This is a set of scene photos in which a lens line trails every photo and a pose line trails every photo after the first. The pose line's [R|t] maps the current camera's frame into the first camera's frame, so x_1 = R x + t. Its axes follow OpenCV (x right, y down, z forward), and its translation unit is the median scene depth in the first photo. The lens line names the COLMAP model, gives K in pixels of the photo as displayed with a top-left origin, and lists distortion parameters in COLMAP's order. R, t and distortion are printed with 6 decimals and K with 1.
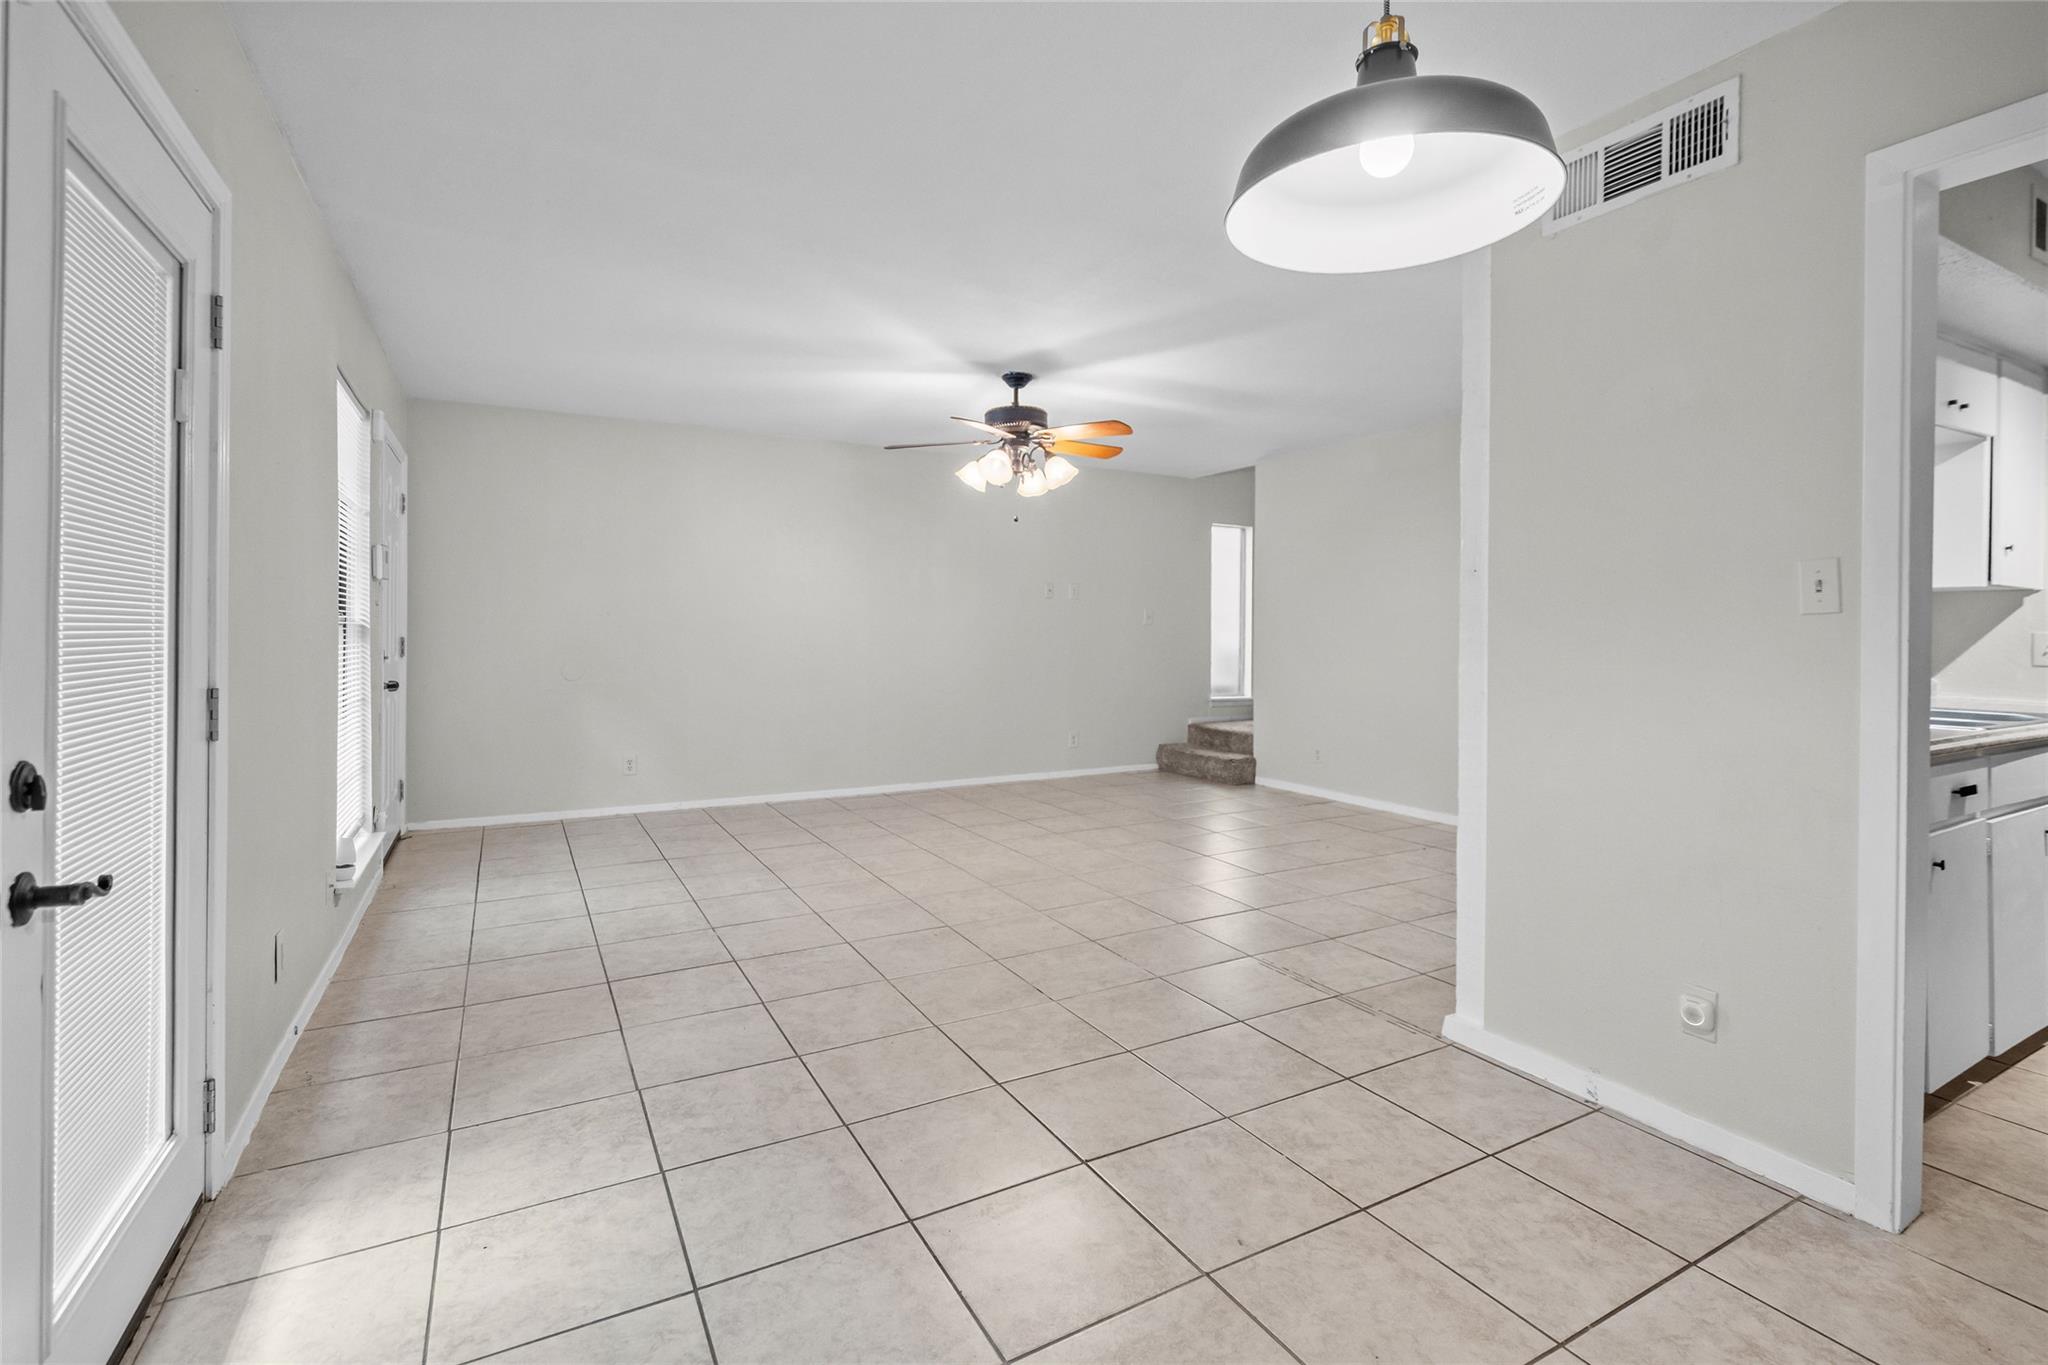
lens RADIAL K [[932.1, 0, 1029.4], [0, 932.1, 636.2], [0, 0, 1]] dist [-0.005841, 0.000095]
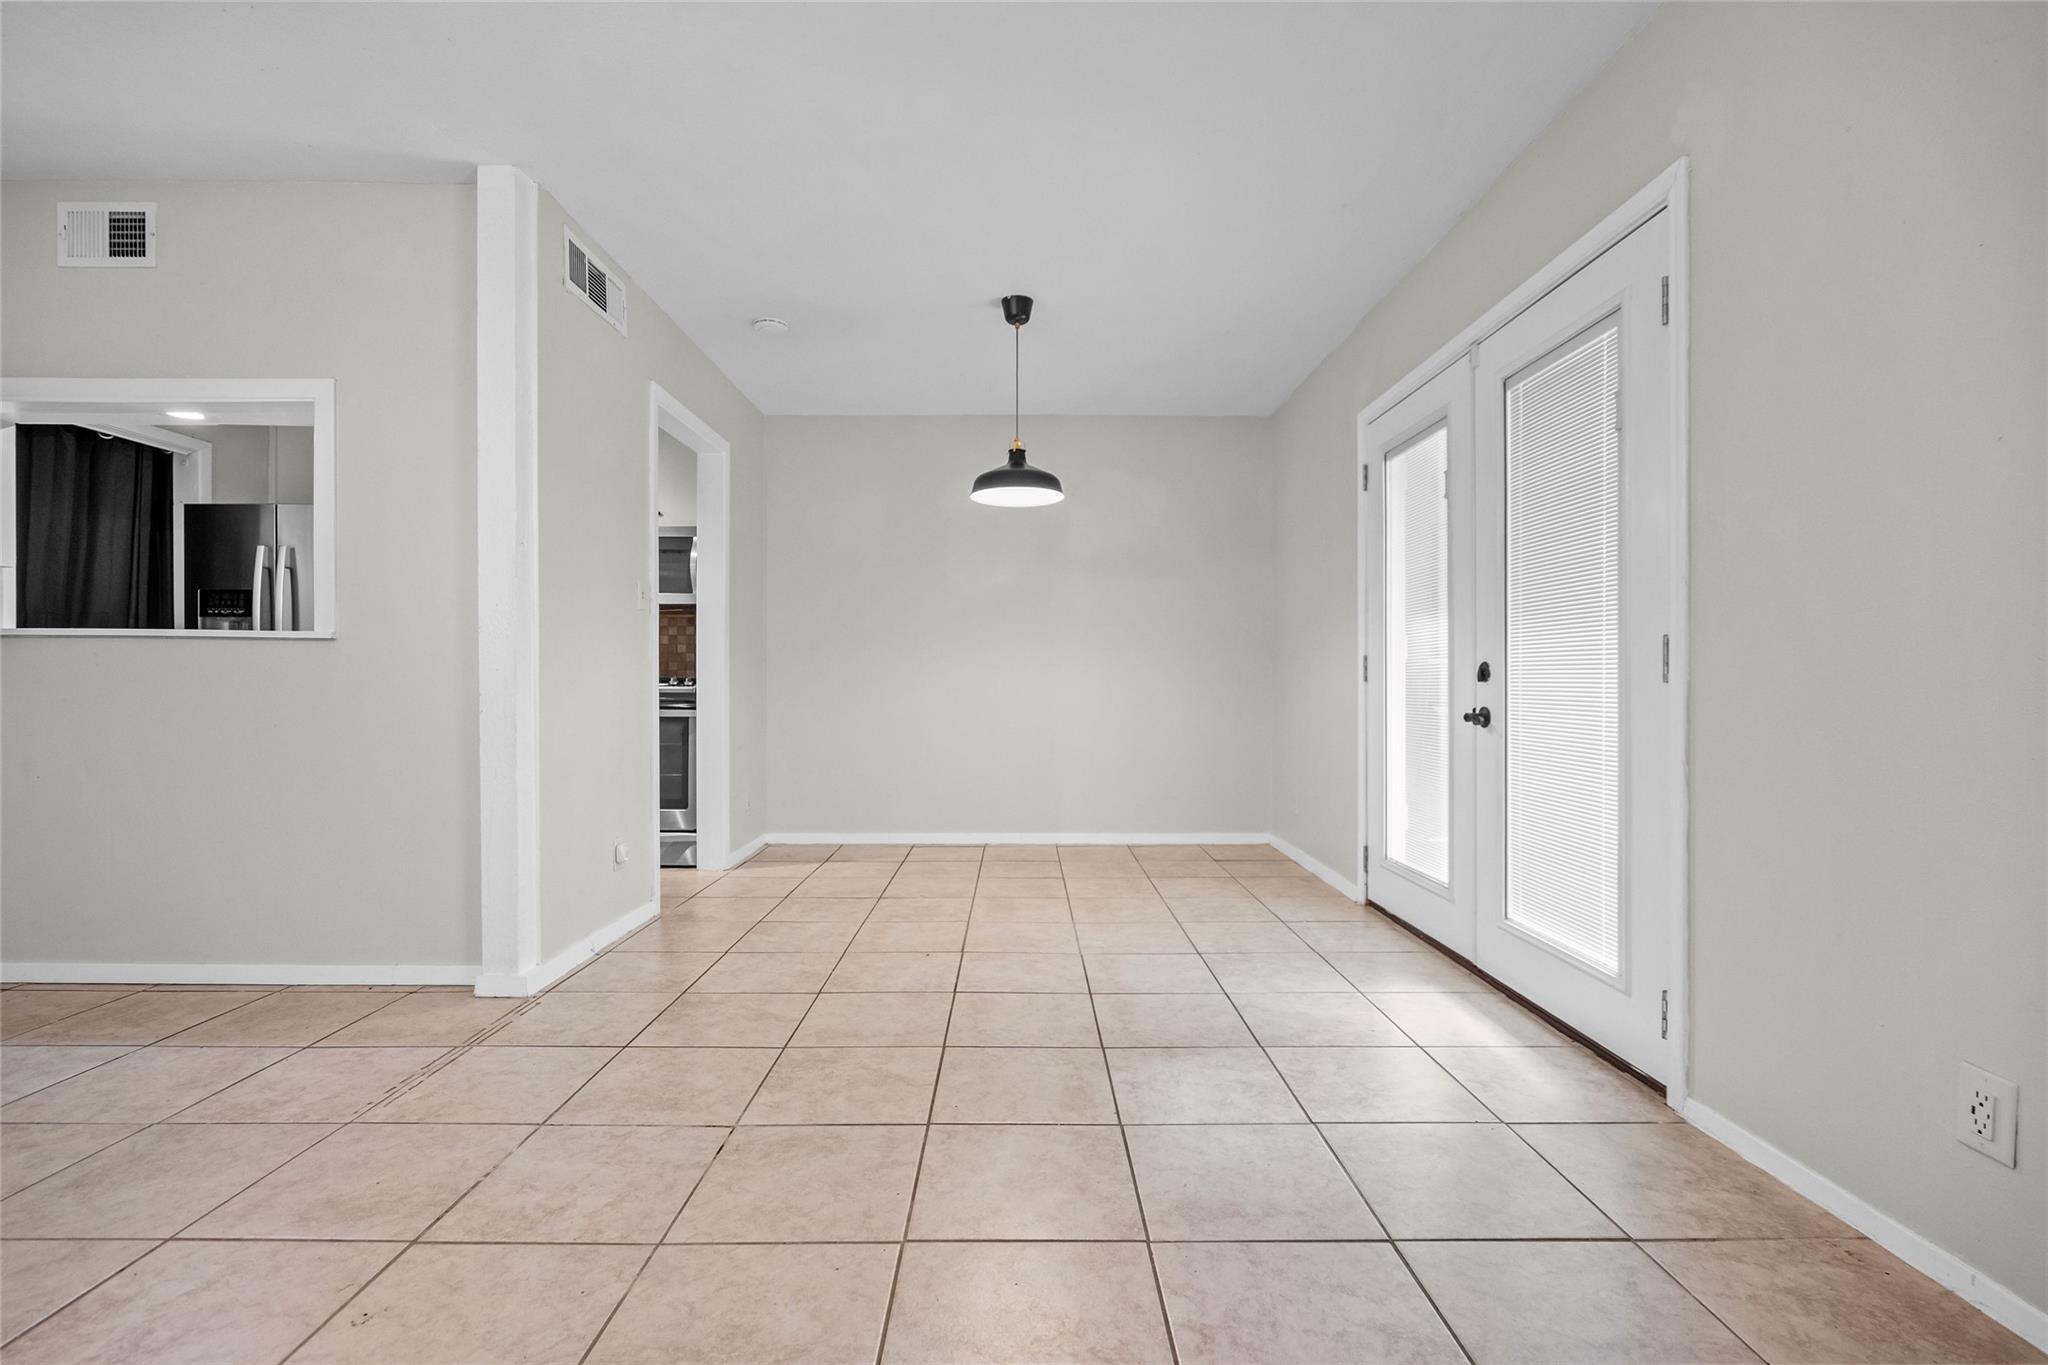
lens RADIAL K [[919.4, 0, 1023.5], [0, 919.4, 688.8], [0, 0, 1]] dist [-0.001731, 0.000407]
pose [[-0.876188, -0.009667, 0.481873, -0.551855], [-0.002511, 0.999877, 0.015493, 0.079917], [-0.481964, 0.012365, -0.876104, 1.736412]]
